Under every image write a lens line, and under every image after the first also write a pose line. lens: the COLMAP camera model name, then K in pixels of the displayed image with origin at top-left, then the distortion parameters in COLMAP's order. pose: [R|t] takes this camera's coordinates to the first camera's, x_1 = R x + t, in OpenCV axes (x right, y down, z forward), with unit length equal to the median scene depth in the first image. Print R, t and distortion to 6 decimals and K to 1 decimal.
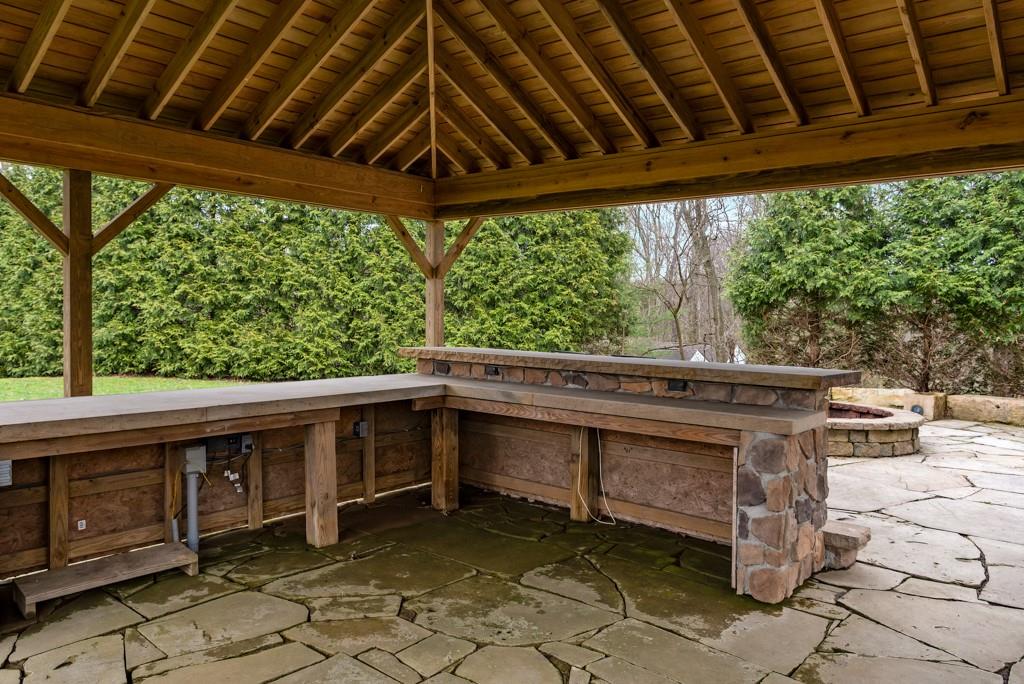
lens RADIAL K [[723.6, 0, 512.0], [0, 723.6, 319.0], [0, 0, 1]] dist [-0.002350, -0.001574]
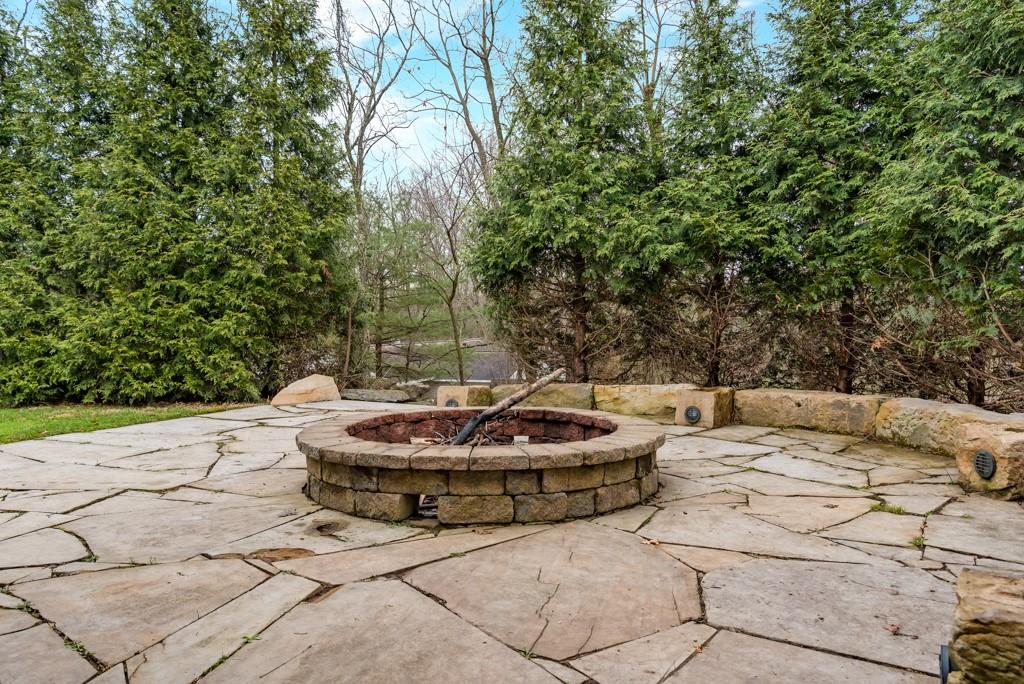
lens RADIAL K [[712.2, 0, 512.0], [0, 712.2, 342.0], [0, 0, 1]] dist [0.002340, 0.000187]
pose [[0.983216, -0.027361, 0.180381, 0.260802], [0.023744, 0.999472, 0.022181, 0.037292], [-0.180893, -0.017526, 0.983347, 0.353024]]
